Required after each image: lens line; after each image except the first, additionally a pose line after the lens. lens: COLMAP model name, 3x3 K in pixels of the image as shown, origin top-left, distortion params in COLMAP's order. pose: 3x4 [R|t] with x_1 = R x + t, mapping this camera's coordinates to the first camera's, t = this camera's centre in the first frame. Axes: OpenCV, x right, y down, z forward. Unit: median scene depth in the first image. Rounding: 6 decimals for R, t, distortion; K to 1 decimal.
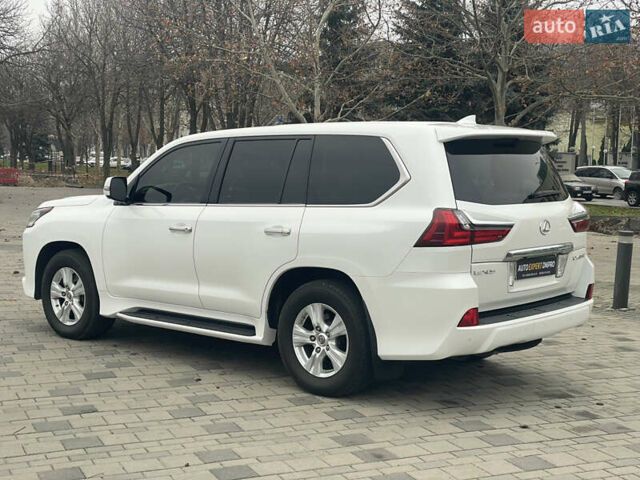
lens RADIAL K [[967.2, 0, 320.0], [0, 967.2, 240.0], [0, 0, 1]] dist [0.123461, -0.129359]
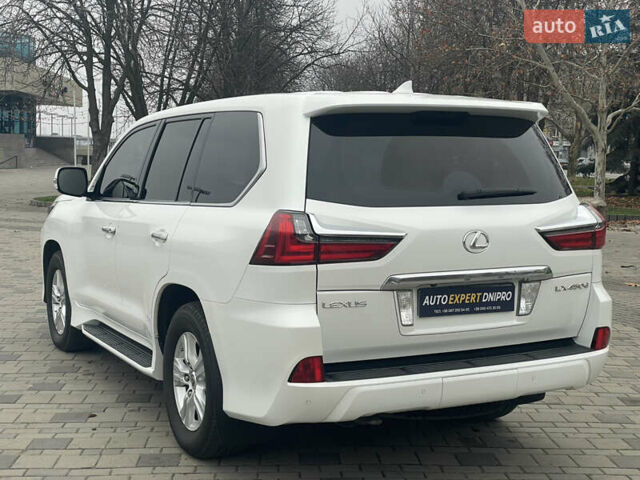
lens RADIAL K [[967.2, 0, 320.0], [0, 967.2, 240.0], [0, 0, 1]] dist [0.123461, -0.129359]
pose [[0.935964, 0.030291, -0.350792, 0.380095], [-0.029843, 0.999532, 0.006684, -0.016144], [0.350830, 0.004213, 0.936430, 0.340354]]
